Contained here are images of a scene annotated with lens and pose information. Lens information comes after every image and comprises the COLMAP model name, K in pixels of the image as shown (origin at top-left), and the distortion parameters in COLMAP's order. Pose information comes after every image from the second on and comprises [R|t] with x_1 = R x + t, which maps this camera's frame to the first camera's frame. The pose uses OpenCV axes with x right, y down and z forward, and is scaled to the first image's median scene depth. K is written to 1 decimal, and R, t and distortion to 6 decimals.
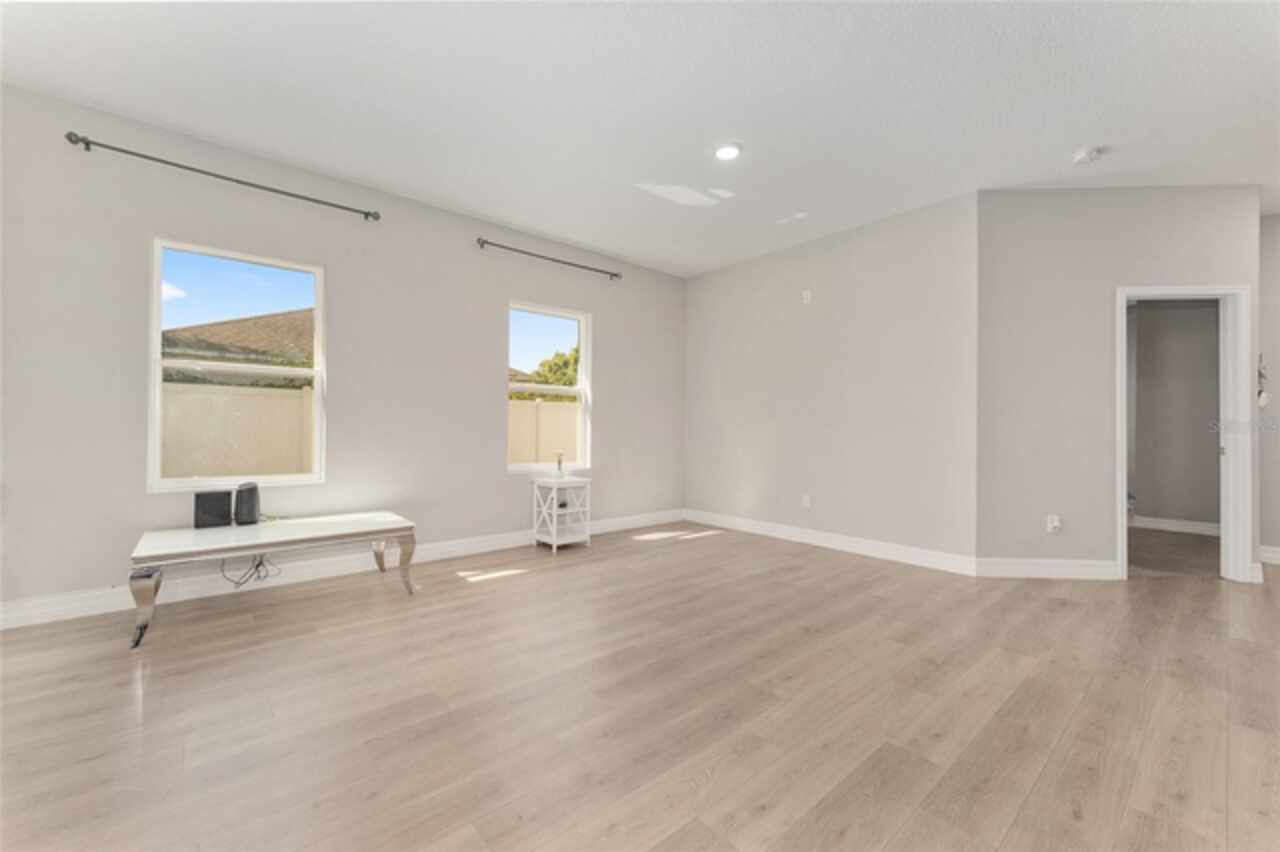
lens RADIAL K [[517.1, 0, 639.1], [0, 517.1, 422.2], [0, 0, 1]] dist [-0.011756, -0.000129]
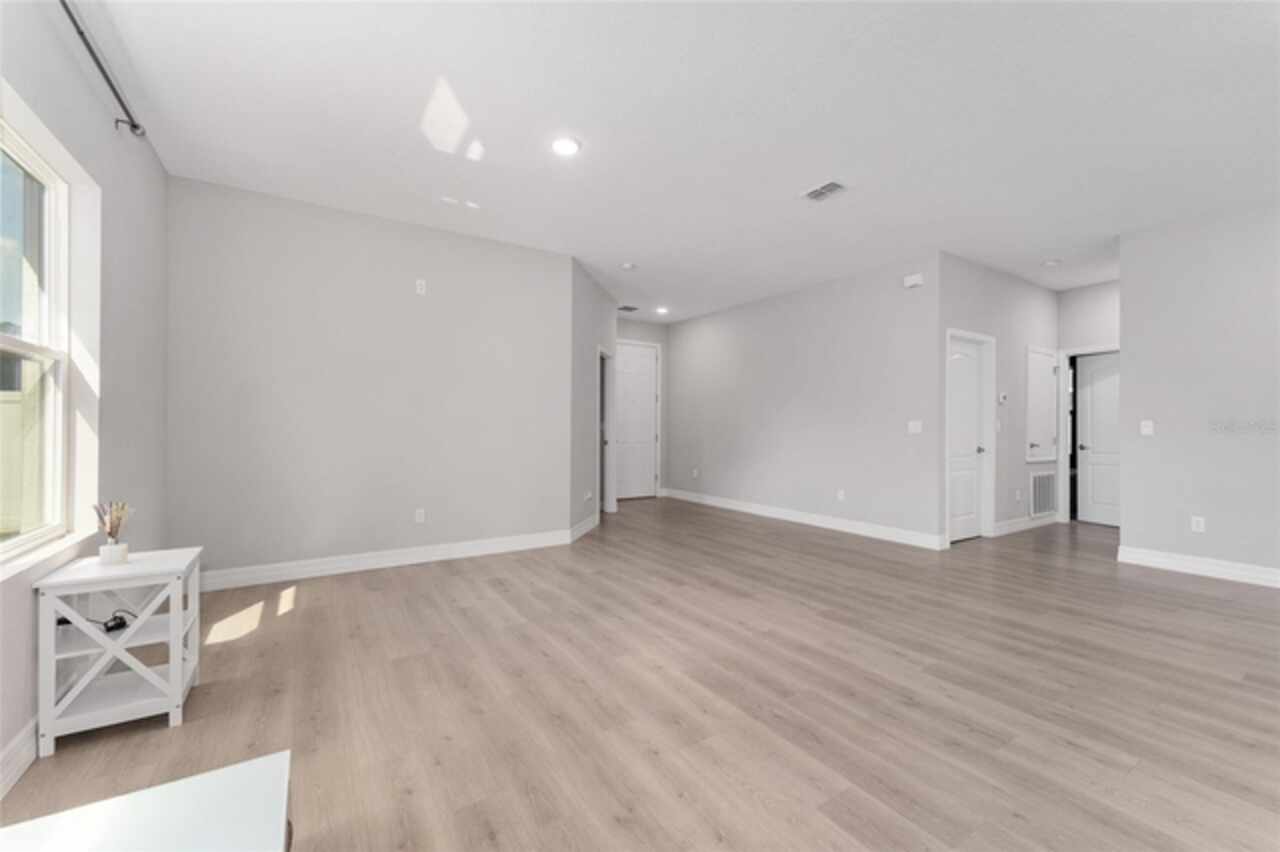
lens RADIAL K [[517.1, 0, 640.0], [0, 517.1, 432.8], [0, 0, 1]] dist [-0.011756, -0.000129]
pose [[0.138851, -0.018449, 0.990141, -0.575923], [-0.009464, 0.999756, 0.019956, -0.014489], [-0.990268, -0.012141, 0.138643, 0.576591]]
